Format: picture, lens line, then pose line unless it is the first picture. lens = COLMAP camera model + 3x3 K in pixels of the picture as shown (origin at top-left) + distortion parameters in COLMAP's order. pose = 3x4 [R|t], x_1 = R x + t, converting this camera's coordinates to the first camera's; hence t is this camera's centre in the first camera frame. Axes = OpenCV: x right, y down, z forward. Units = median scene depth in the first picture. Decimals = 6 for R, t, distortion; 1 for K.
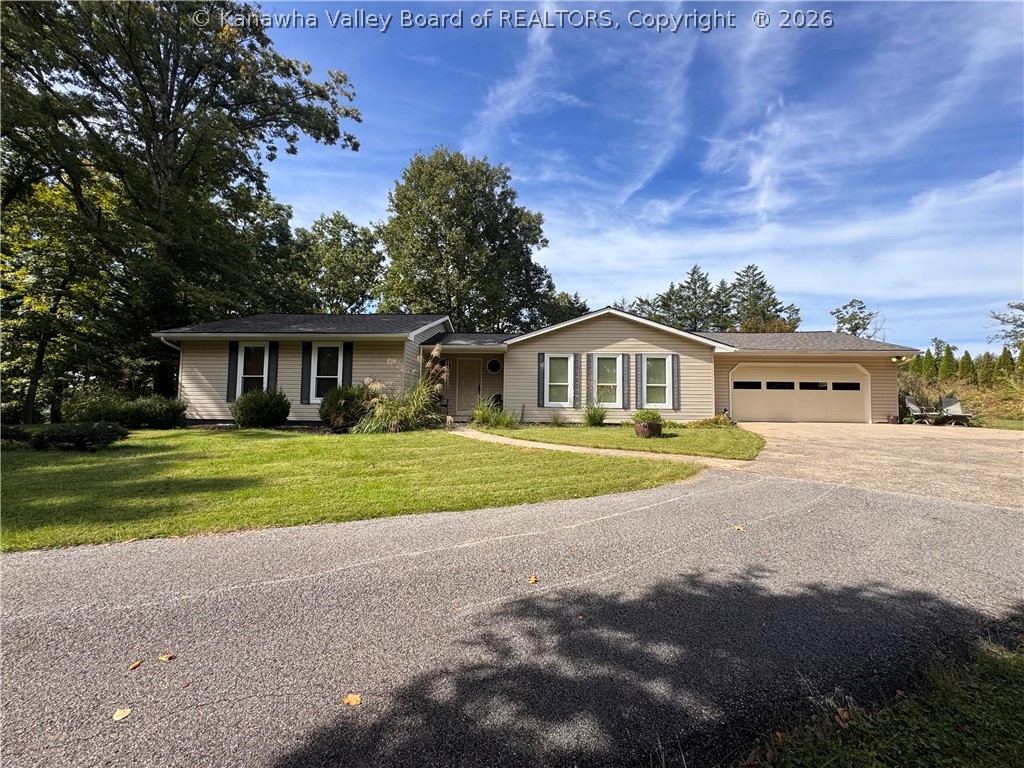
lens RADIAL K [[411.5, 0, 512.0], [0, 411.5, 384.0], [0, 0, 1]] dist [-0.002137, -0.000075]
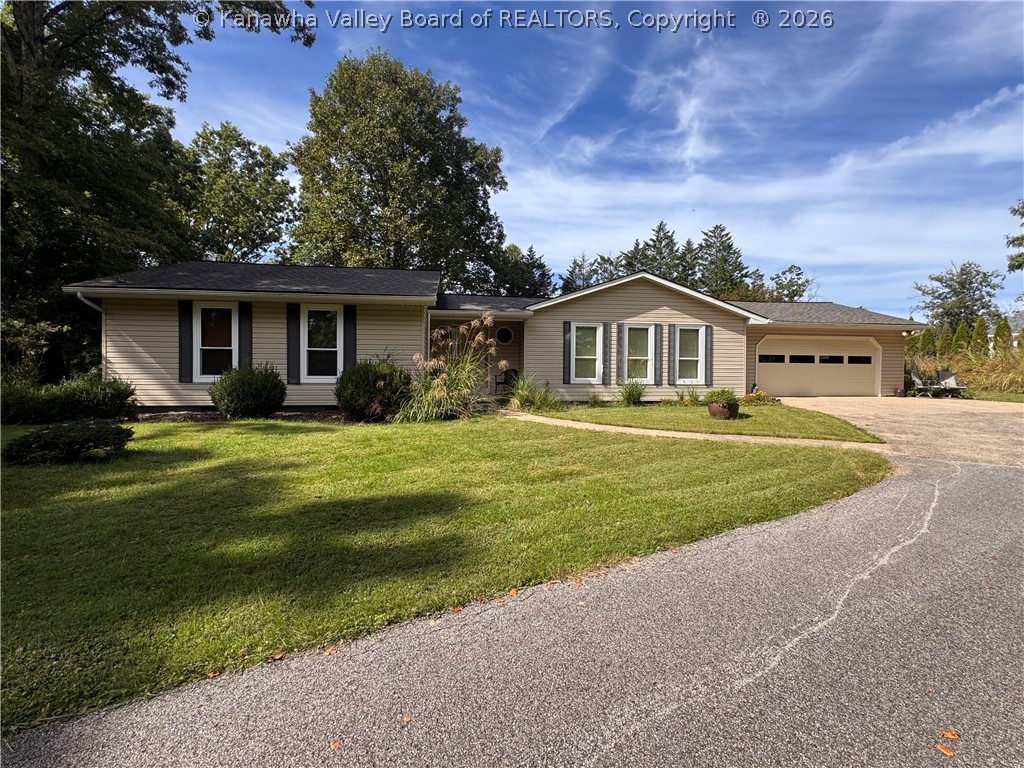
lens RADIAL K [[476.3, 0, 512.0], [0, 476.3, 384.0], [0, 0, 1]] dist [-0.000819, 0.000229]
pose [[0.980780, -0.010268, 0.194846, -0.238127], [-0.003814, 0.997415, 0.071758, -0.015764], [-0.195079, -0.071122, 0.978205, 0.032783]]
